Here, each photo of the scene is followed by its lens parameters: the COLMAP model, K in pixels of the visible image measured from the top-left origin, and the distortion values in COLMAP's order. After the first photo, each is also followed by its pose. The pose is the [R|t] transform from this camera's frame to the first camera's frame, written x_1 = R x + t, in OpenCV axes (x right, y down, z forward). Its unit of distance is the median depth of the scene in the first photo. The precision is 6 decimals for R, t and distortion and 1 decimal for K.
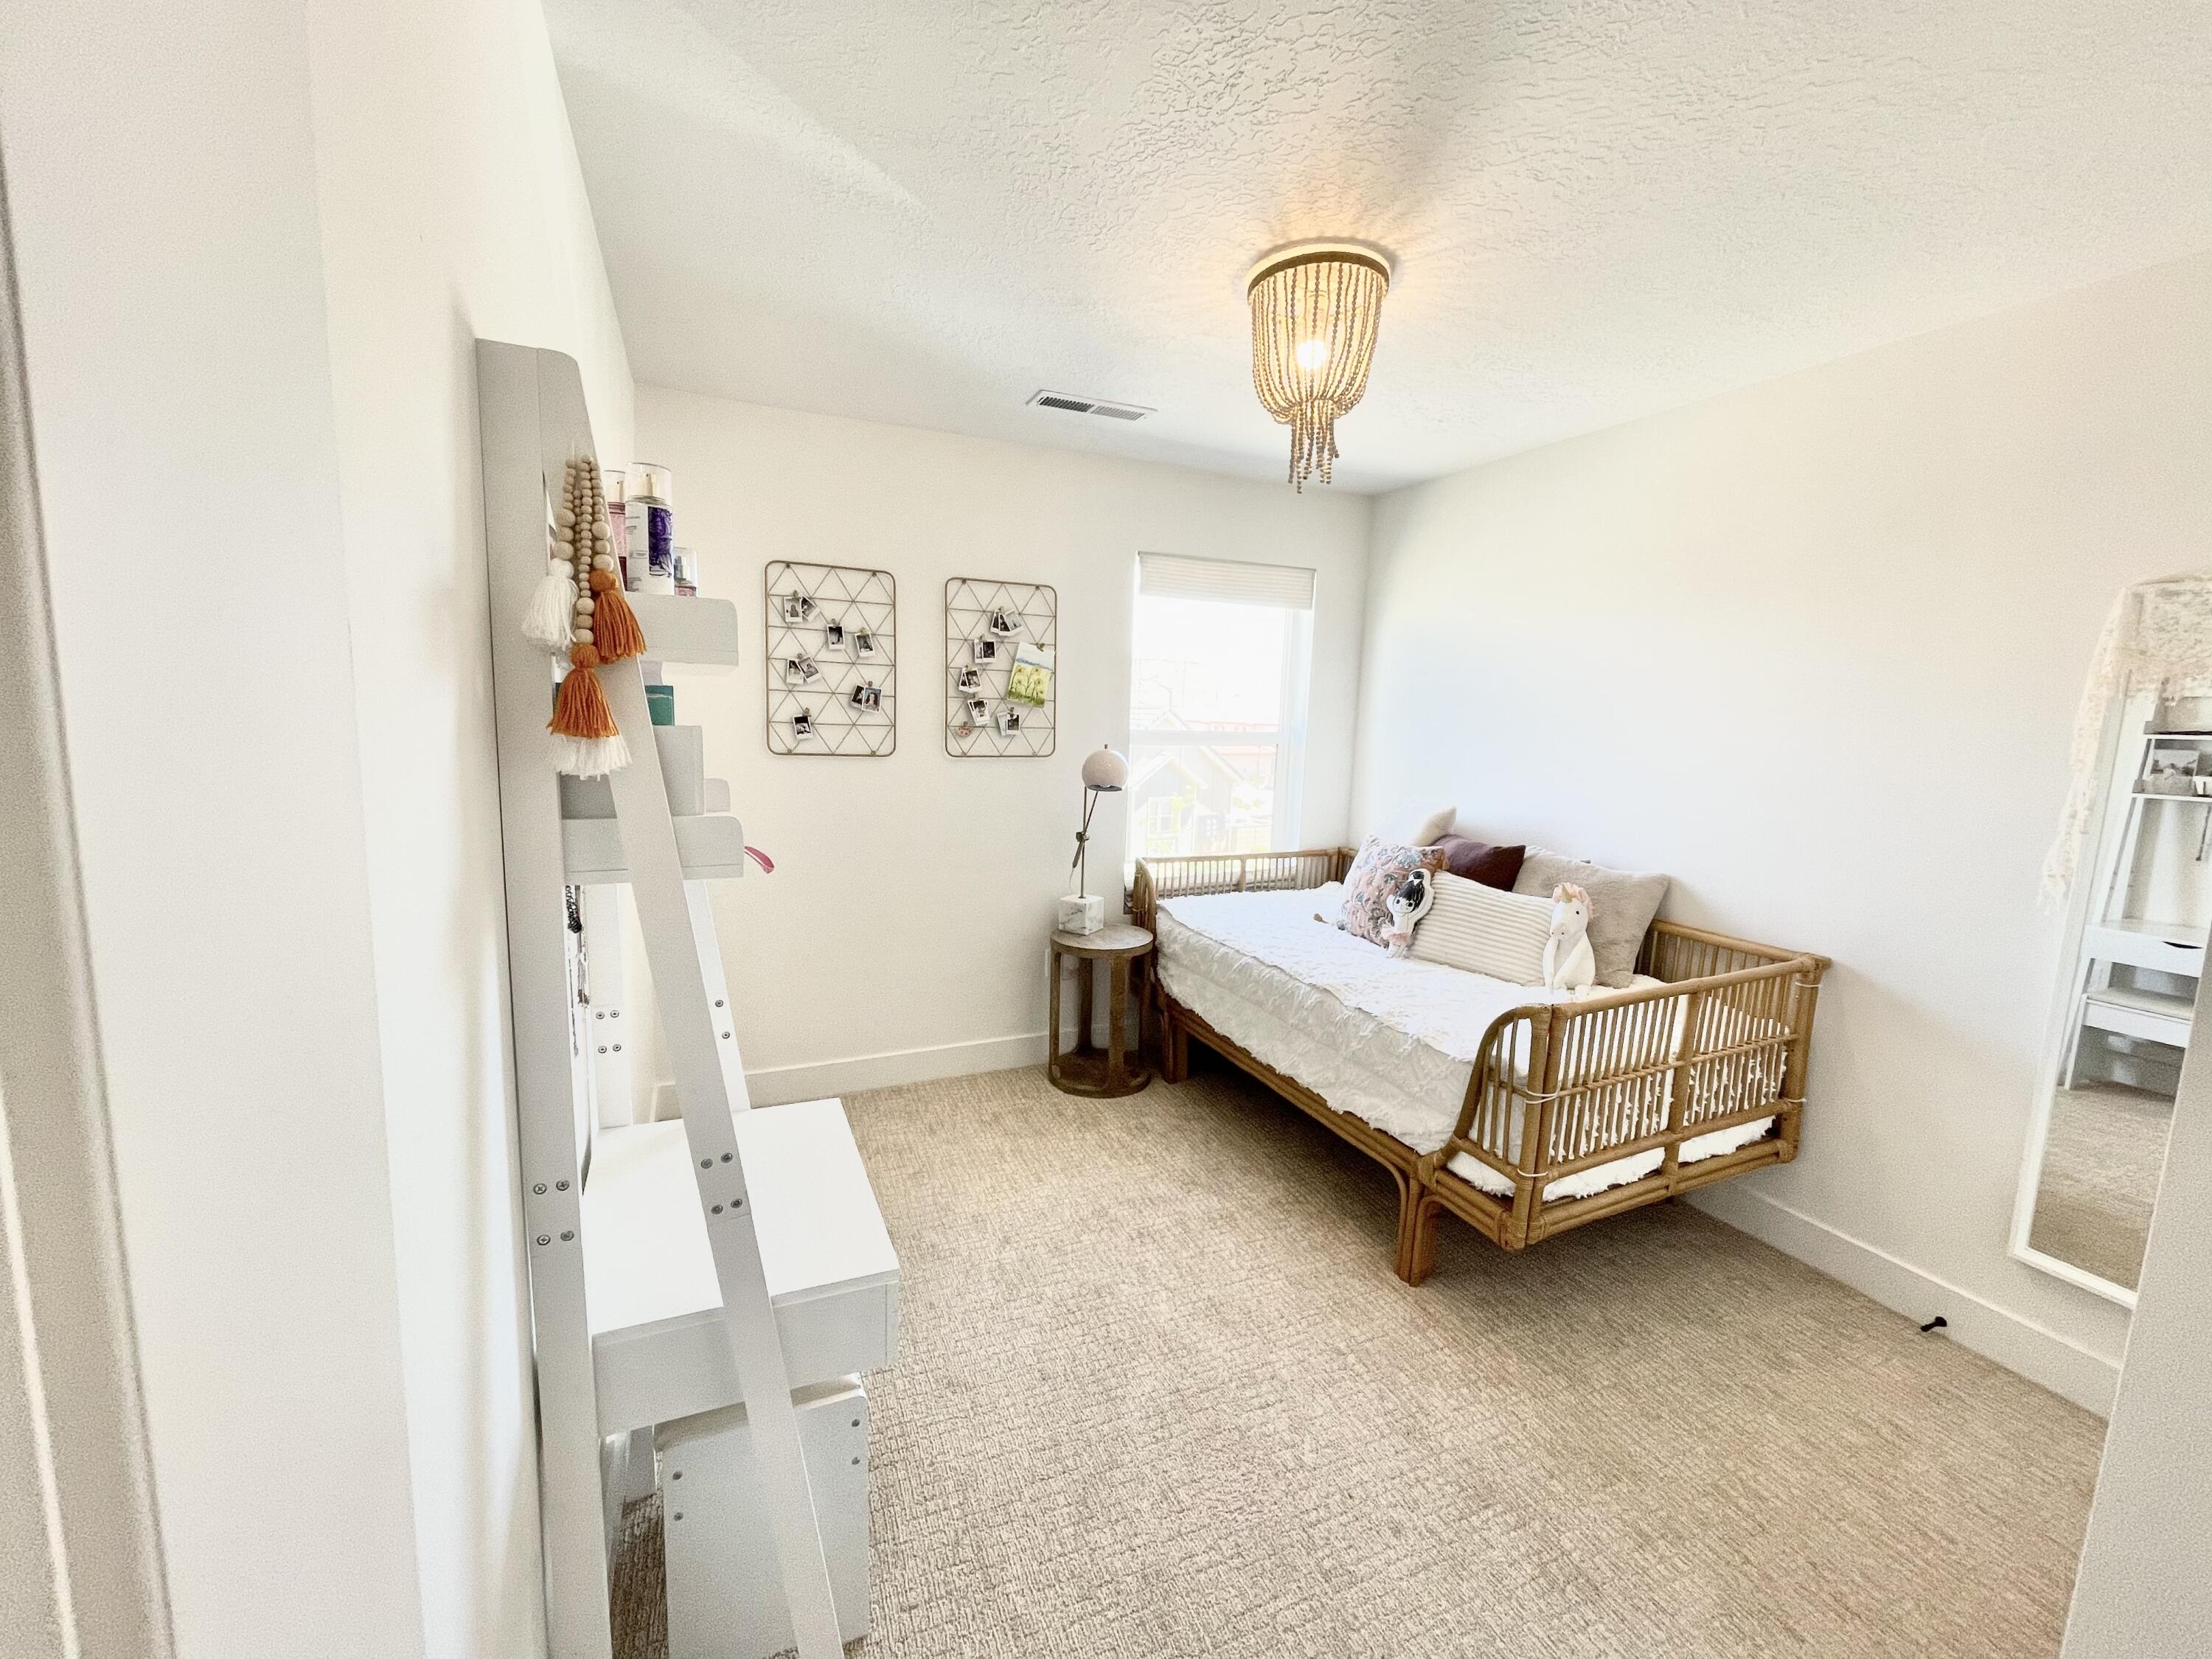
lens RADIAL K [[886.3, 0, 1106.7], [0, 886.3, 821.6], [0, 0, 1]] dist [-0.001197, -0.000665]
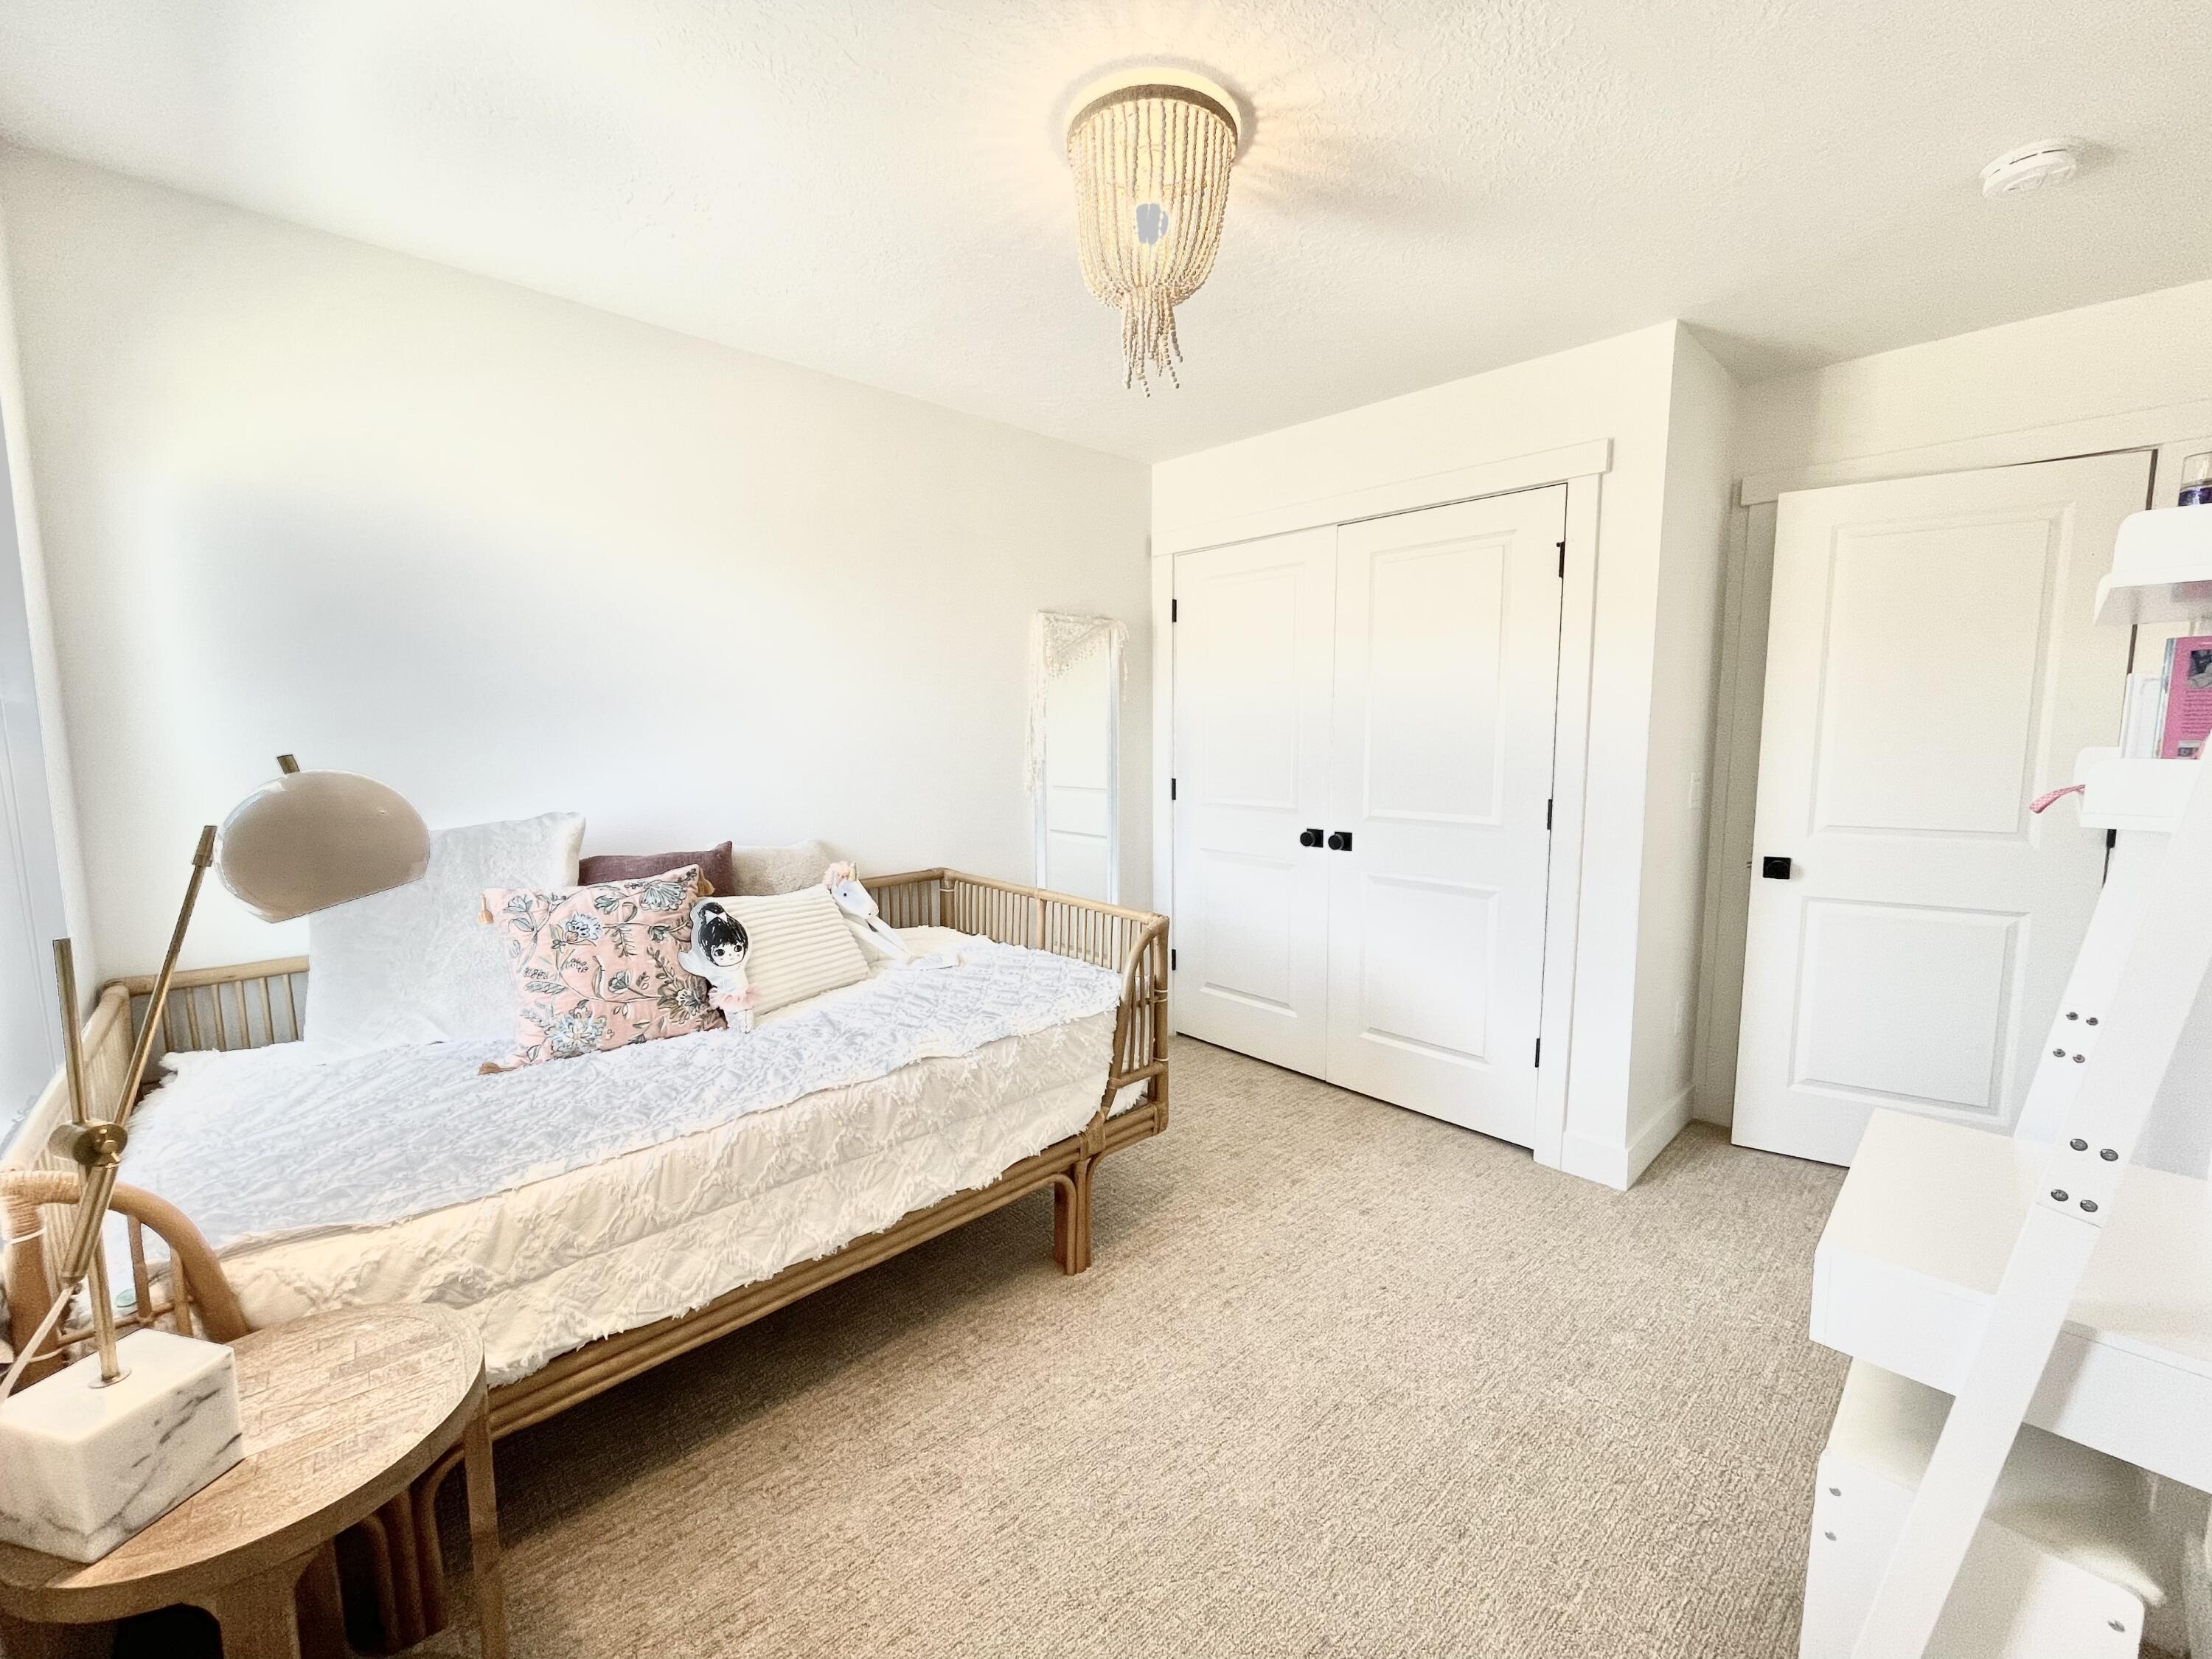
lens RADIAL K [[886.3, 0, 1107.0], [0, 886.3, 832.4], [0, 0, 1]] dist [-0.001197, -0.000665]
pose [[-0.312957, -0.147557, 0.938235, -0.441432], [0.119624, 0.973867, 0.193062, -0.108126], [-0.942204, 0.172655, -0.287127, 1.033278]]
